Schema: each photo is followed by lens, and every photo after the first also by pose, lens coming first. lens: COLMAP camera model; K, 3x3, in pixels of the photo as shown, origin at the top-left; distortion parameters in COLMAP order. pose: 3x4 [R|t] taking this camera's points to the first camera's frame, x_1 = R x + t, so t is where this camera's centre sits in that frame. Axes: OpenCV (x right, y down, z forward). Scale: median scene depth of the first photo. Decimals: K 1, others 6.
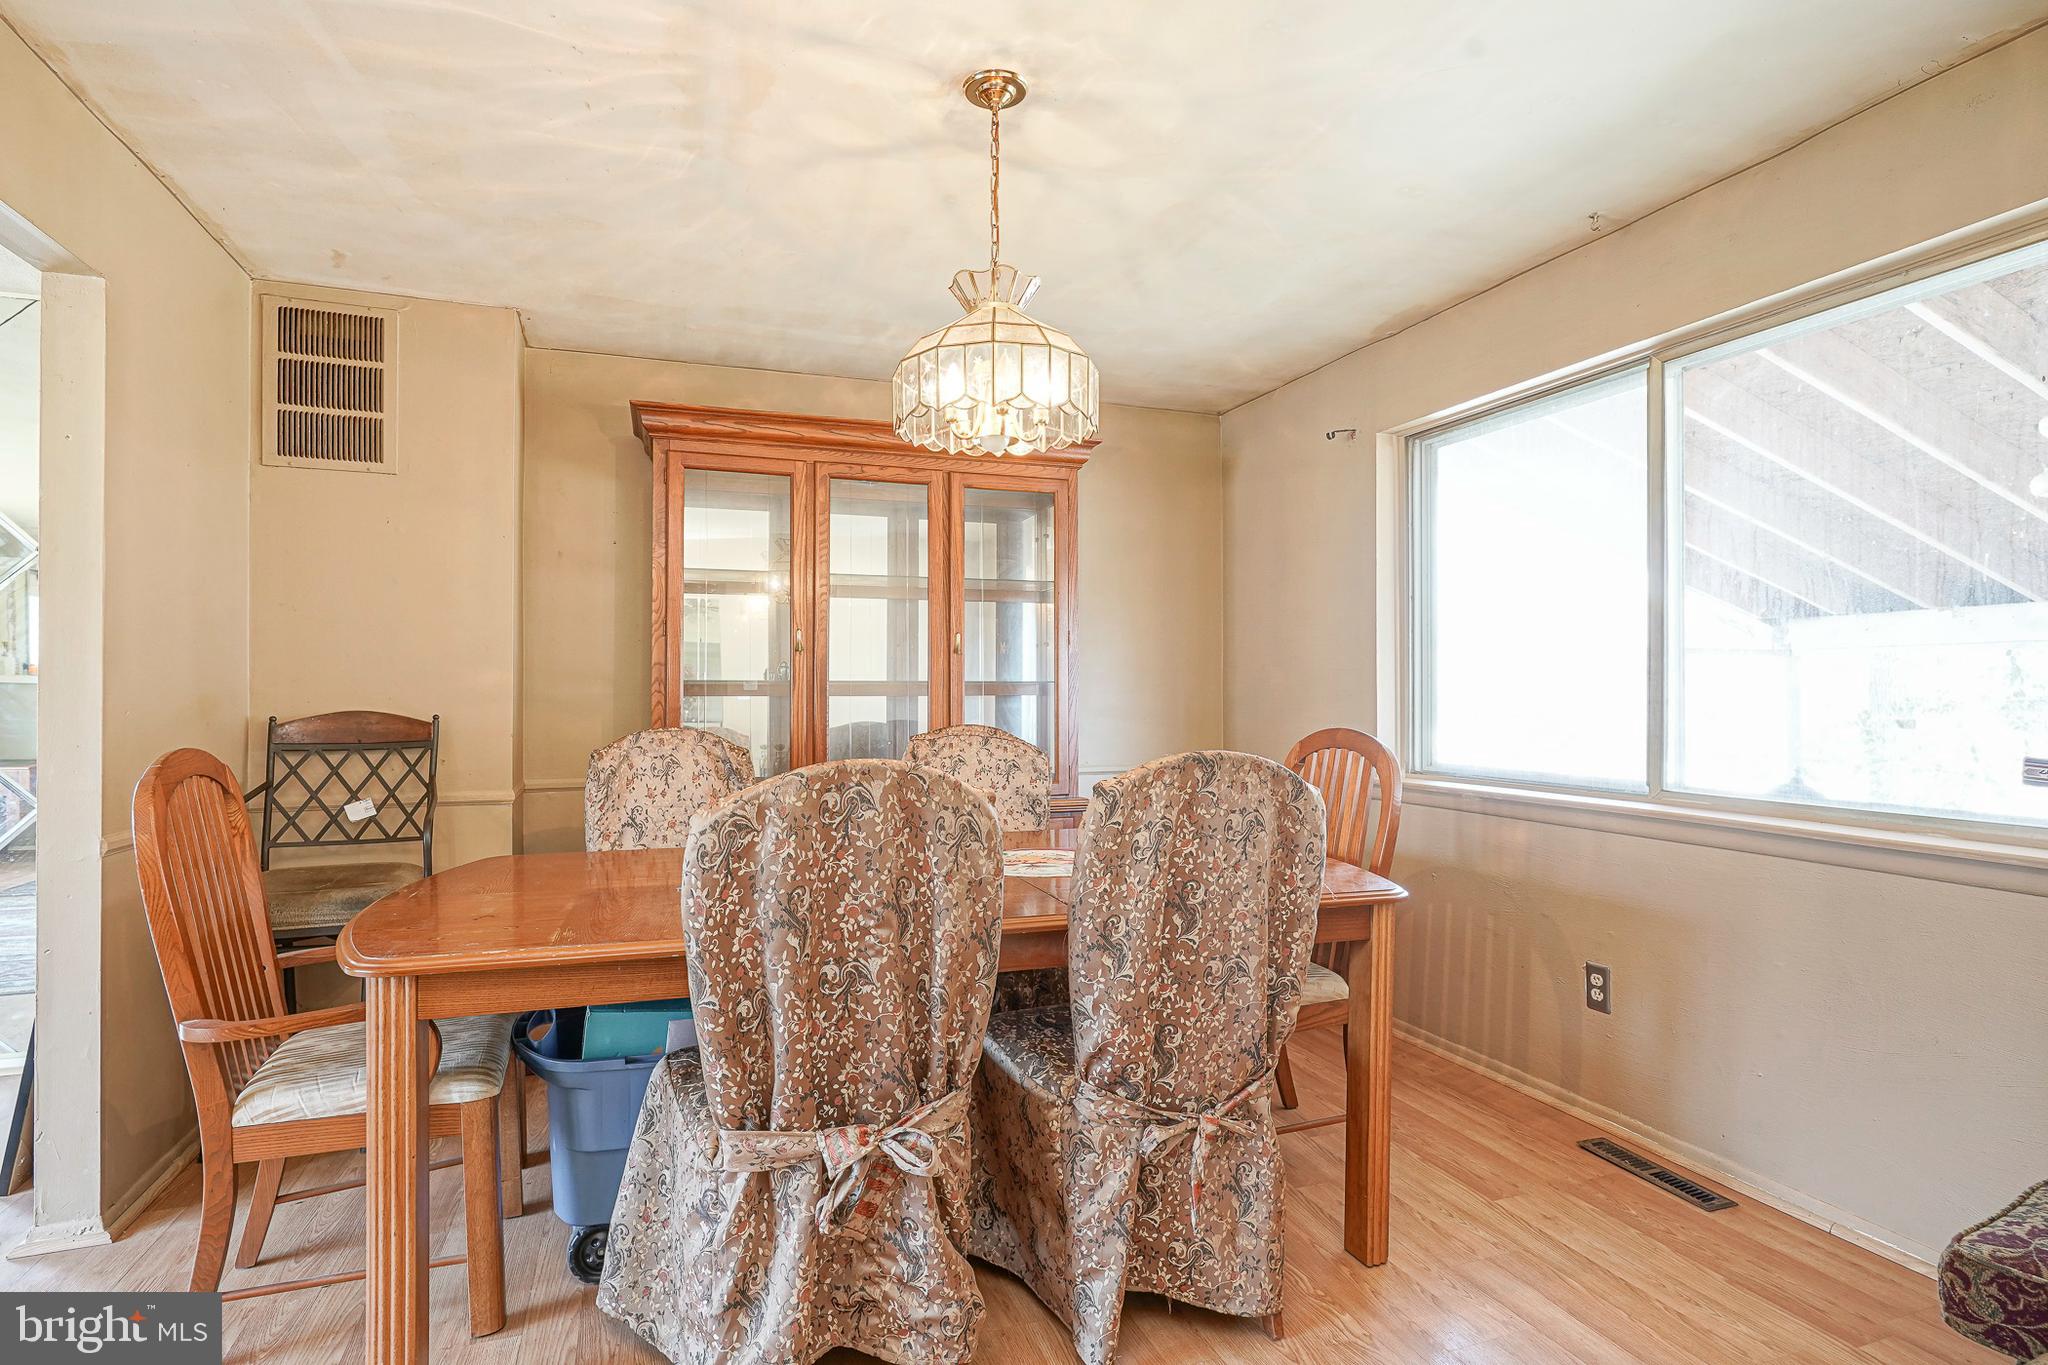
lens RADIAL K [[978.3, 0, 958.6], [0, 978.3, 692.2], [0, 0, 1]] dist [-0.002250, 0.000238]
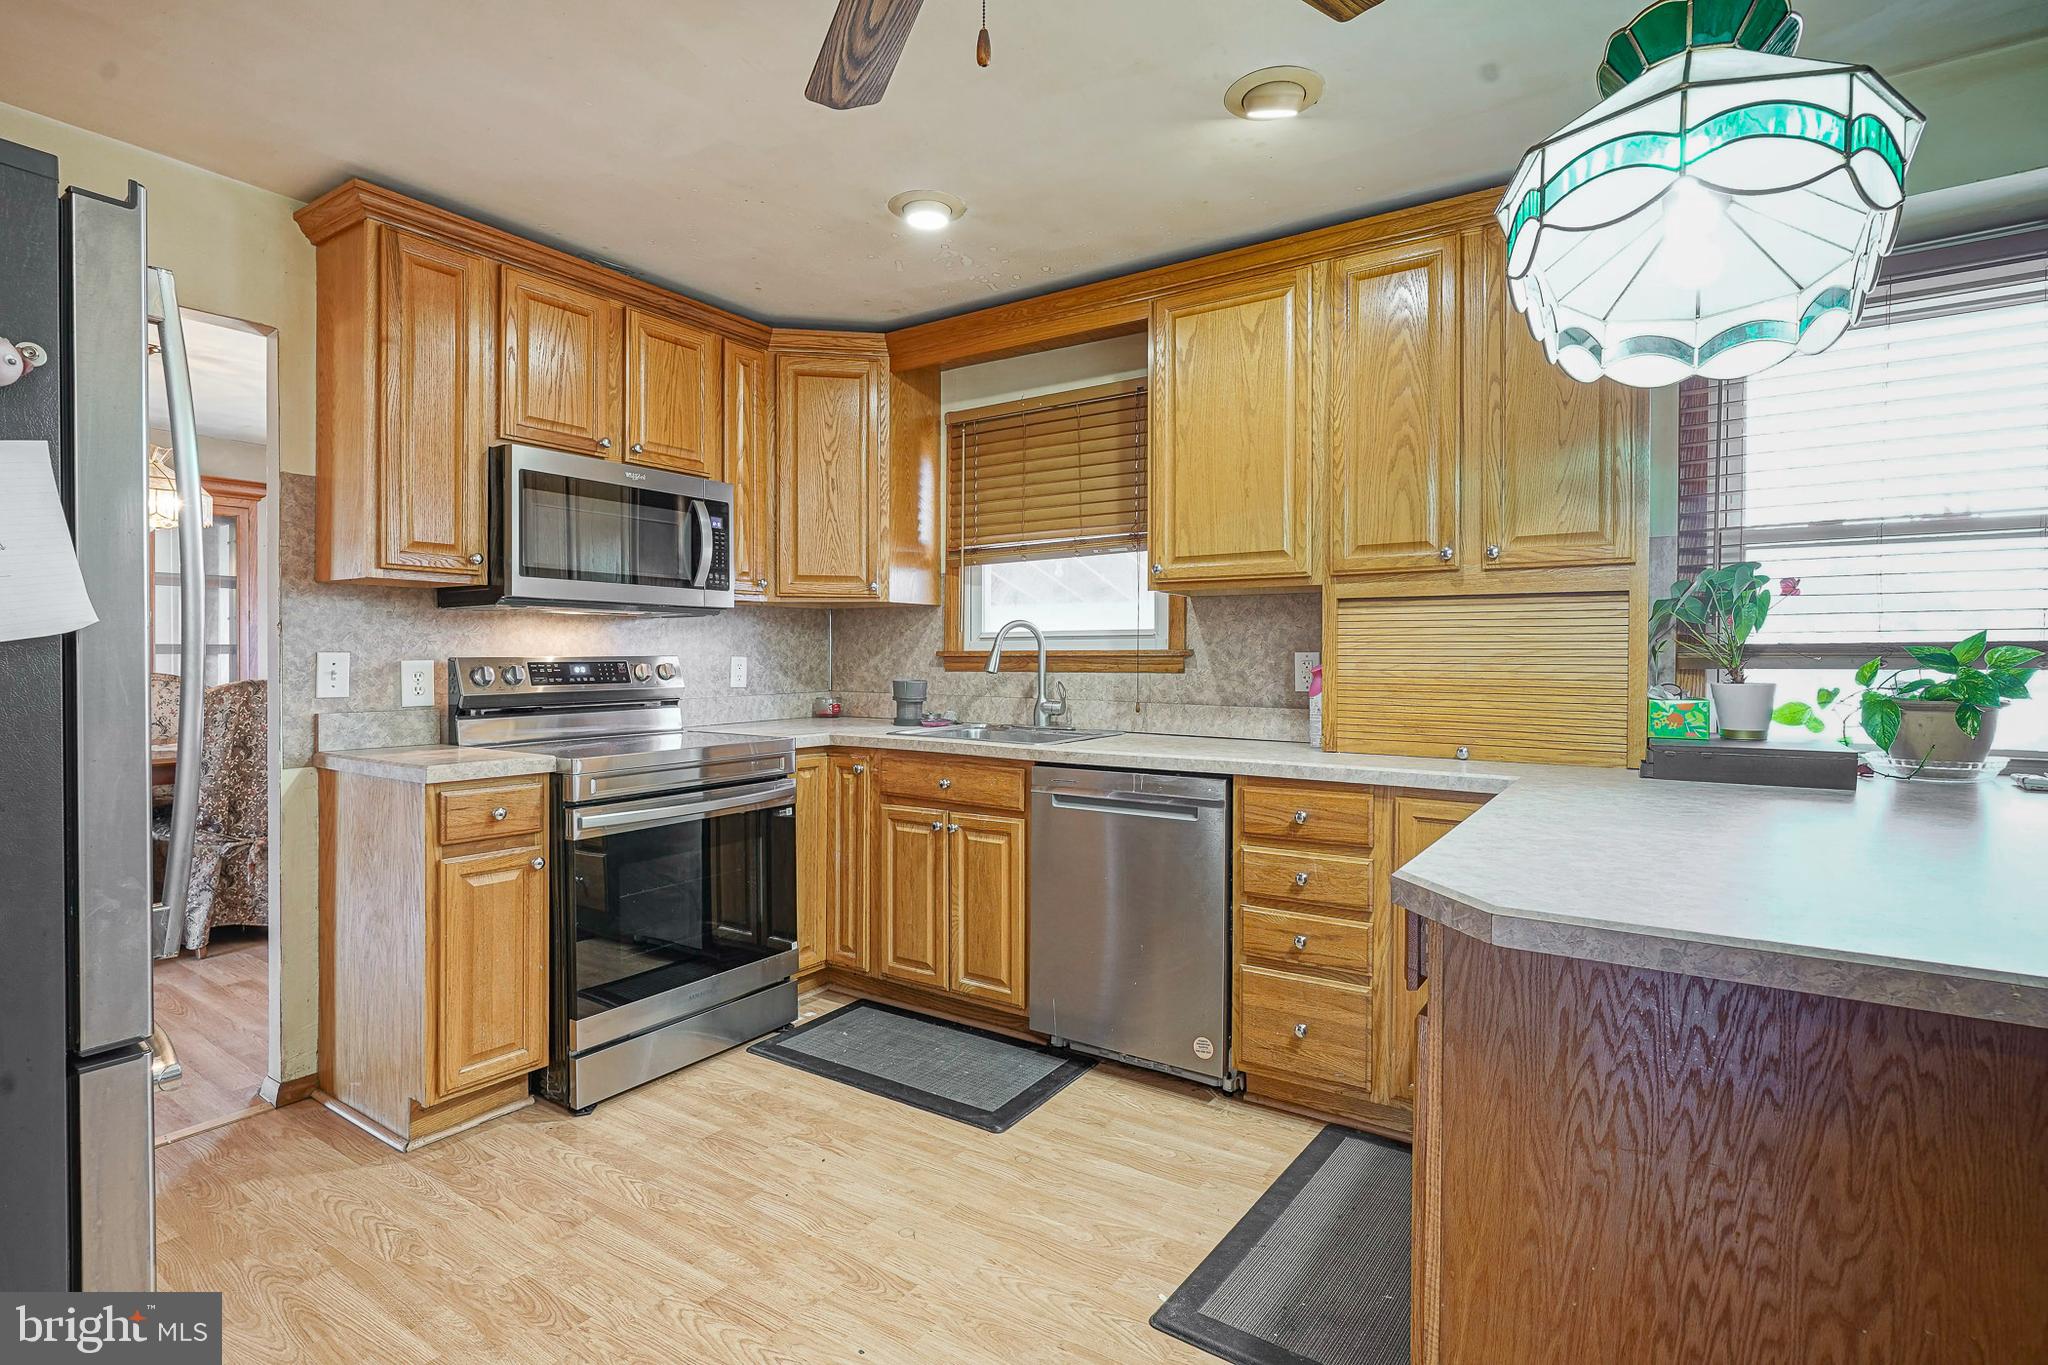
lens RADIAL K [[987.3, 0, 1023.1], [0, 987.3, 665.0], [0, 0, 1]] dist [-0.011576, 0.006583]
pose [[0.784153, -0.001924, 0.620565, 0.136056], [-0.007032, 0.999903, 0.011986, -0.008975], [-0.620528, -0.013763, 0.784063, -1.156660]]
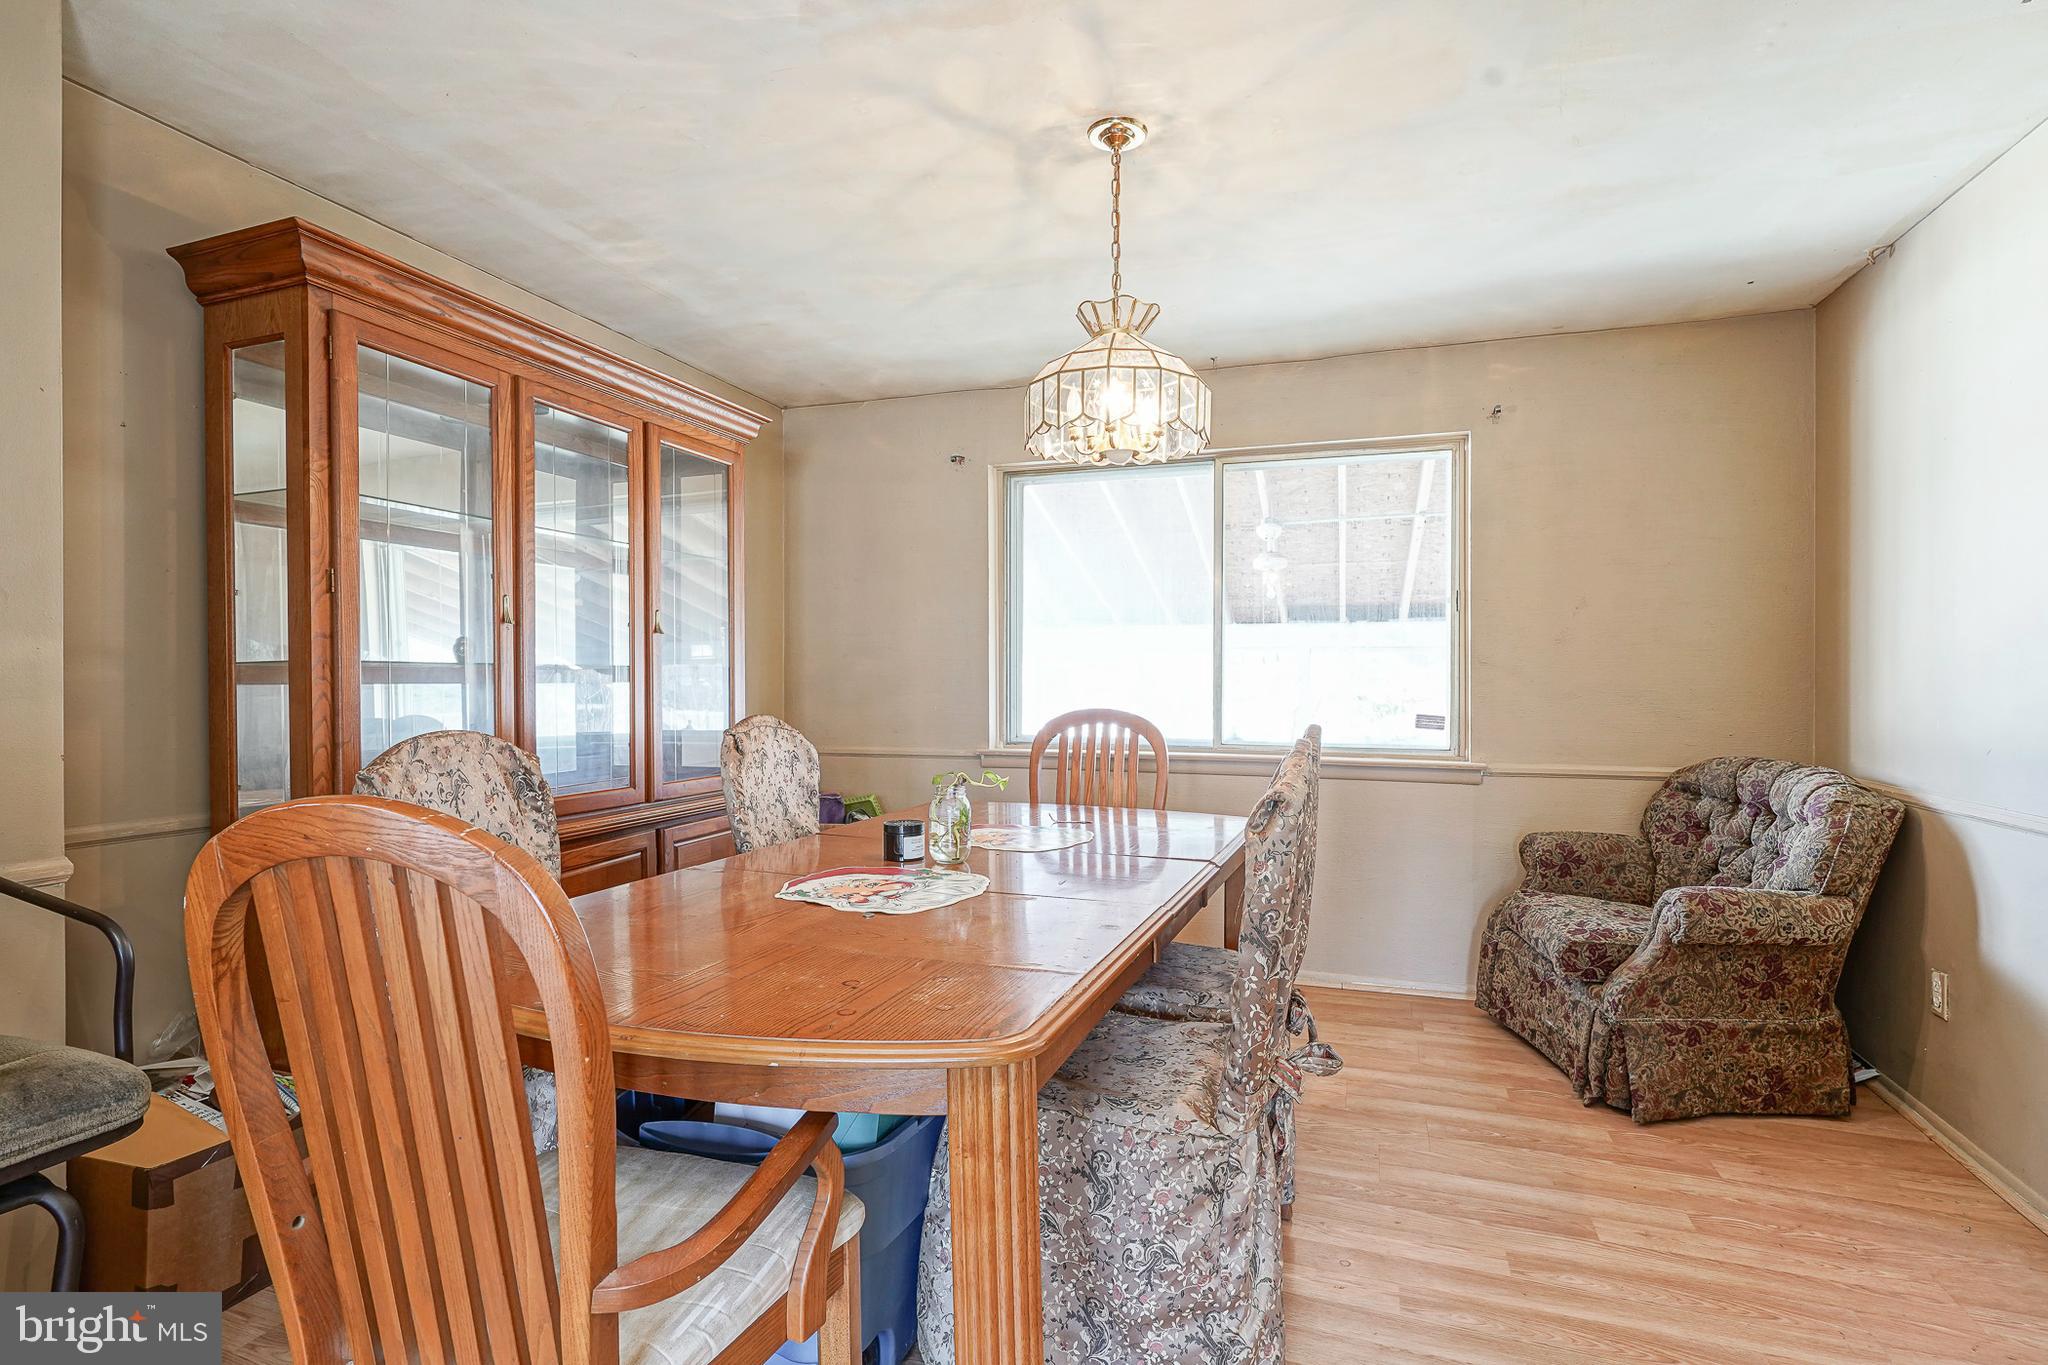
lens RADIAL K [[970.8, 0, 1020.3], [0, 970.8, 689.3], [0, 0, 1]] dist [-0.010550, 0.006551]
pose [[0.623660, -0.007341, 0.781661, -0.628441], [-0.001942, 0.999938, 0.010941, -0.001100], [-0.781693, -0.008341, 0.623607, 0.282235]]
